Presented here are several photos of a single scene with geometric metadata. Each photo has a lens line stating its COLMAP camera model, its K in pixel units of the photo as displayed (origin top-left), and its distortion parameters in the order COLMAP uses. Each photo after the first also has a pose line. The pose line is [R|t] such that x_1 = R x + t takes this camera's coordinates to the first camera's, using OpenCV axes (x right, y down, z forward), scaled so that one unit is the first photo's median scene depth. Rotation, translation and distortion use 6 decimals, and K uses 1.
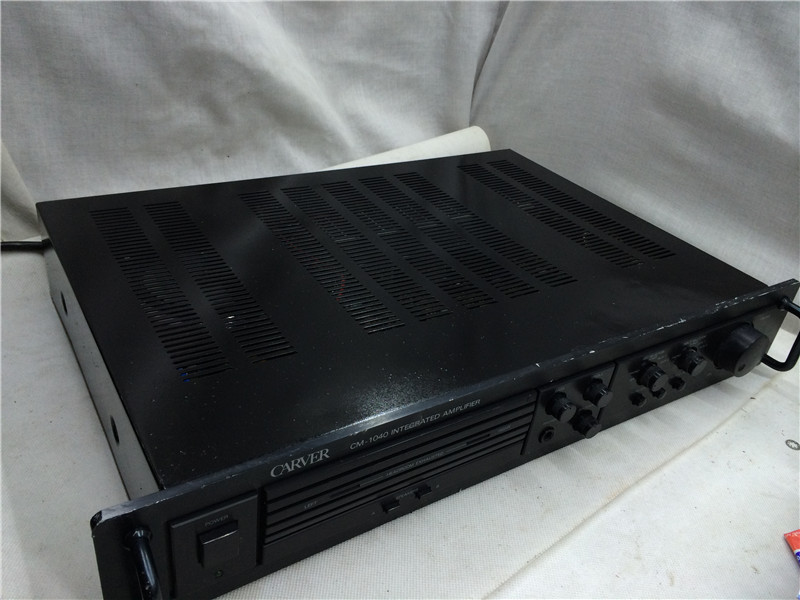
lens RADIAL K [[708.9, 0, 398.3], [0, 708.9, 308.1], [0, 0, 1]] dist [0.042125, -0.022007]
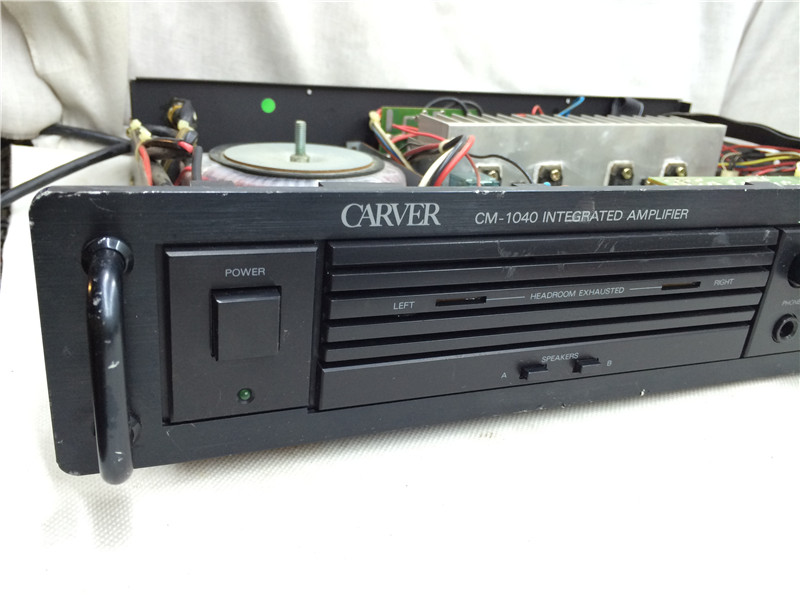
lens RADIAL K [[675.8, 0, 398.7], [0, 675.8, 321.5], [0, 0, 1]] dist [0.133164, -0.238171]
pose [[0.980877, 0.051707, -0.187633, -0.018032], [-0.085436, 0.980604, -0.176401, 0.399943], [0.174872, 0.189058, 0.966269, 0.448121]]
